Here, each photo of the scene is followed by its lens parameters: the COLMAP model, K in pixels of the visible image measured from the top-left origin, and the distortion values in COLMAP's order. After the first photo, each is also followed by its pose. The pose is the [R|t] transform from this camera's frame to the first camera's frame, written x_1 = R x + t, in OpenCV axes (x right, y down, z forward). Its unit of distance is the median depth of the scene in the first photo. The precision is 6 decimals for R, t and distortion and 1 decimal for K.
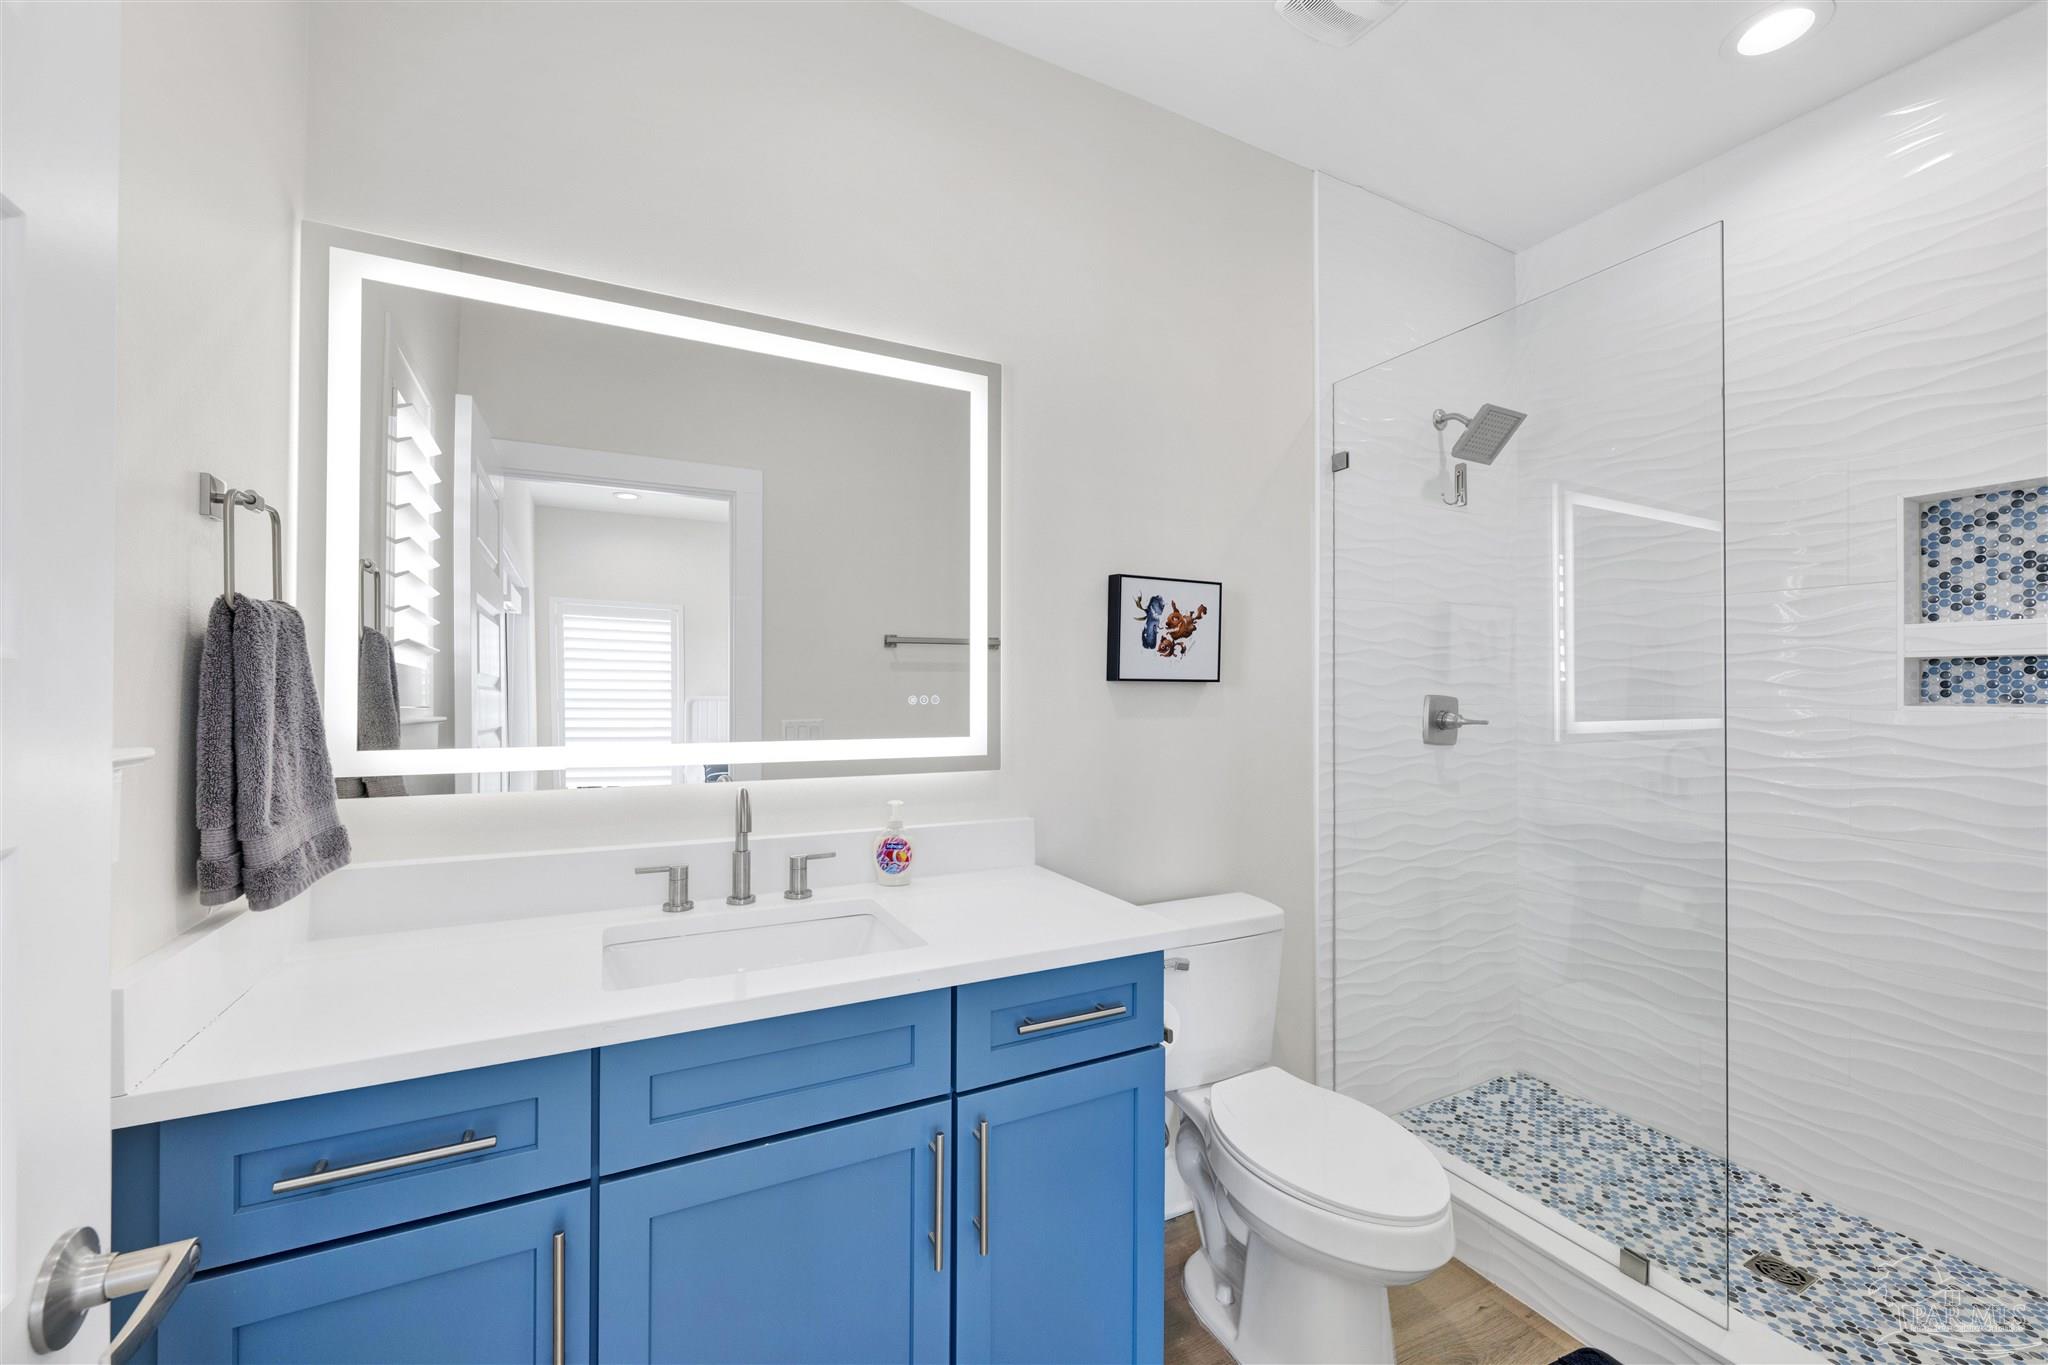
lens RADIAL K [[813.2, 0, 1067.4], [0, 813.2, 705.0], [0, 0, 1]] dist [0.003702, 0.000323]
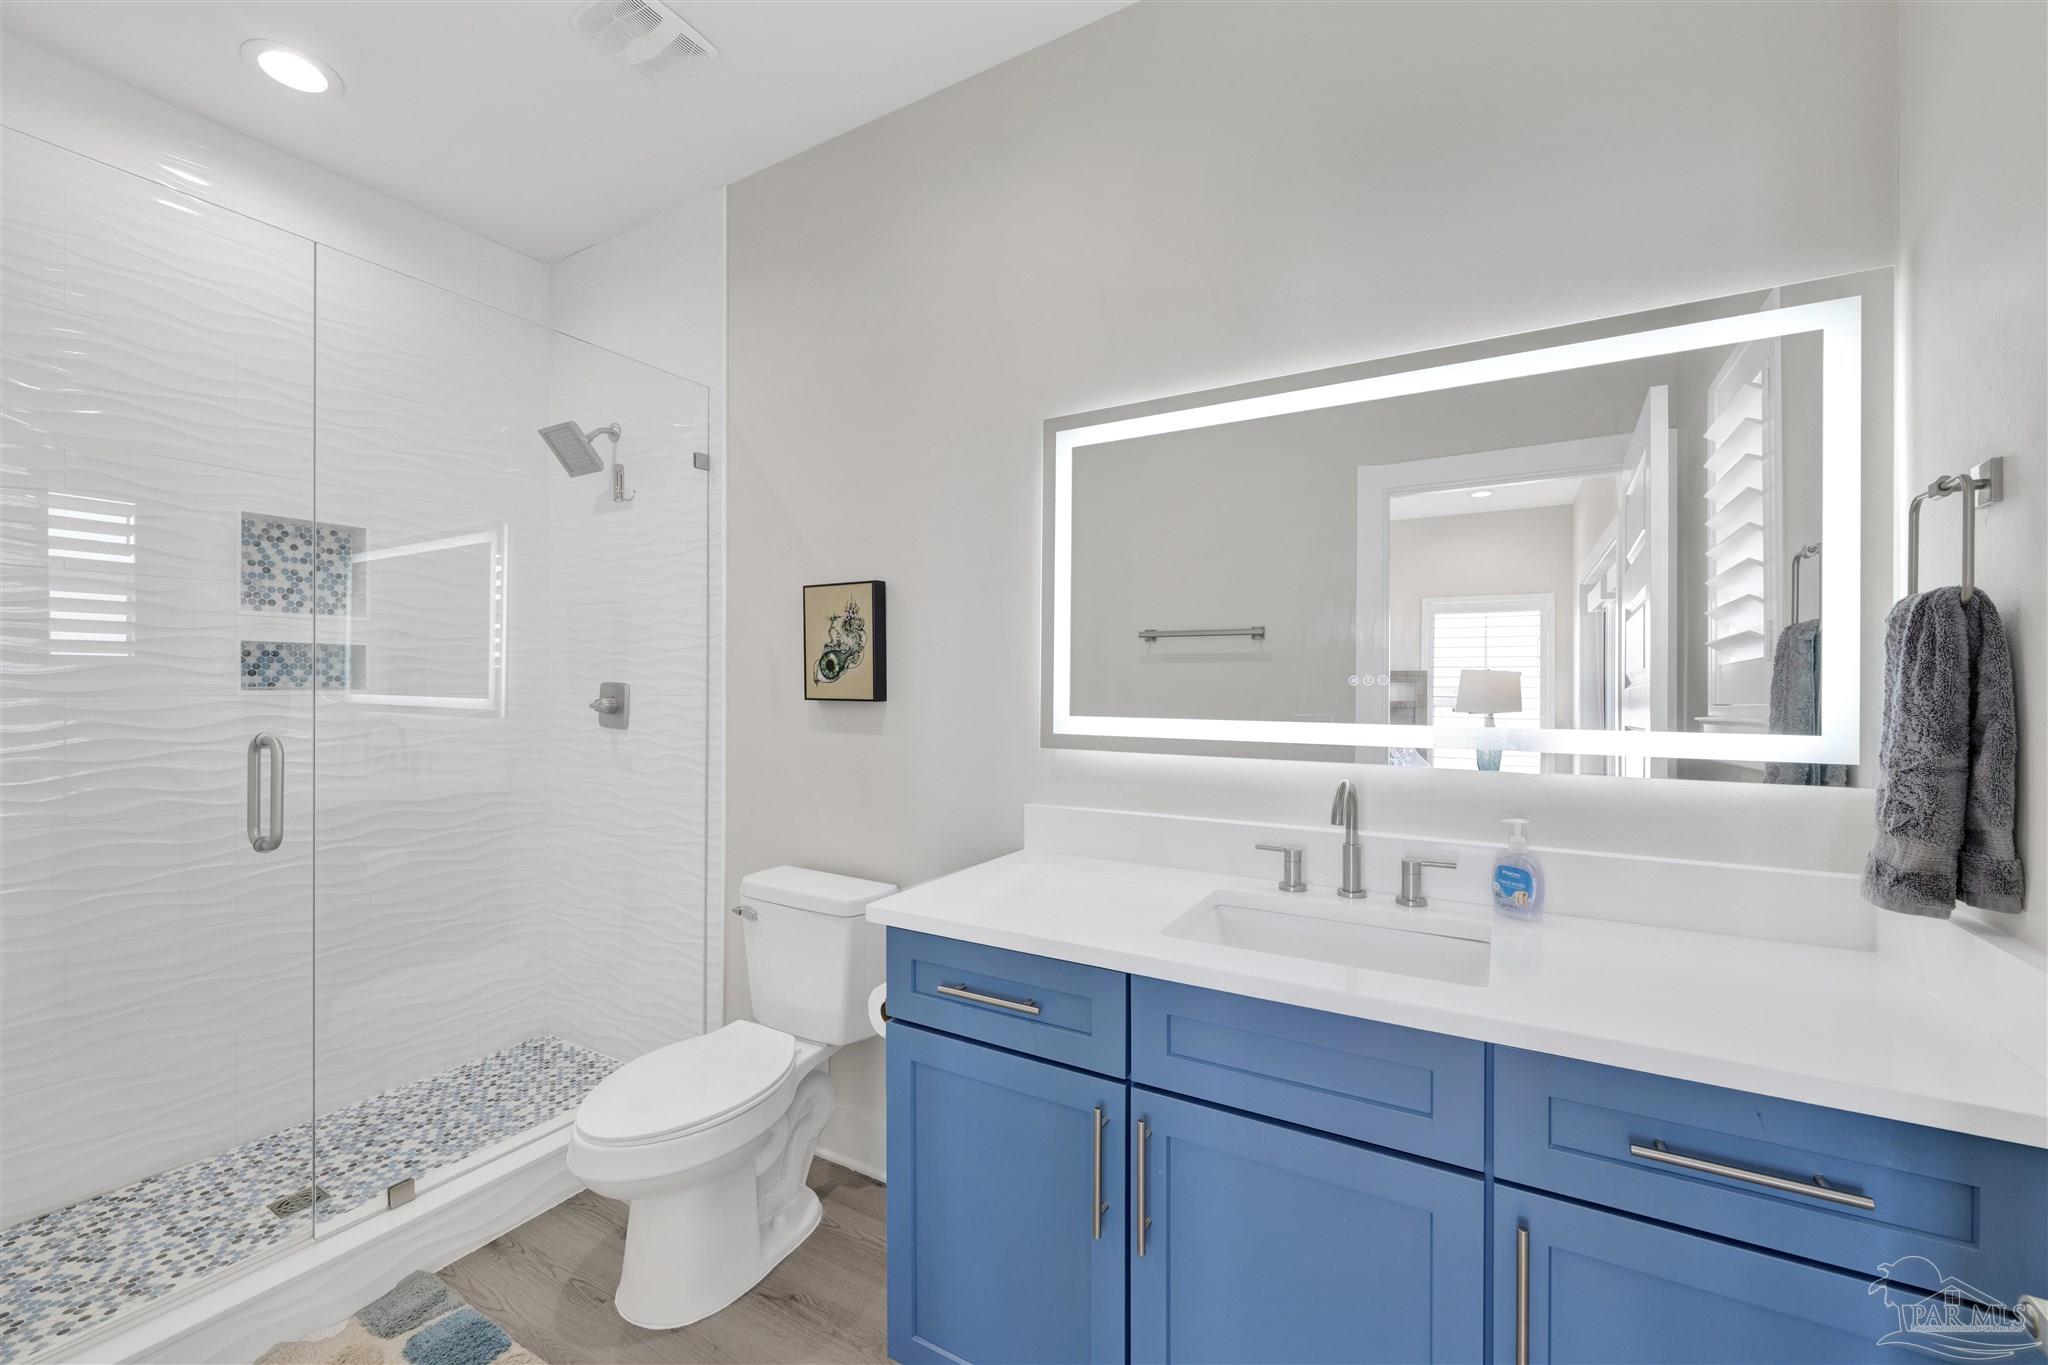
lens RADIAL K [[813.2, 0, 1028.4], [0, 813.2, 677.7], [0, 0, 1]] dist [0.003702, 0.000323]
pose [[0.538008, -0.011529, -0.842861, 0.242026], [-0.011820, 0.999705, -0.021220, -0.000094], [0.842857, 0.021379, 0.537713, 0.126856]]
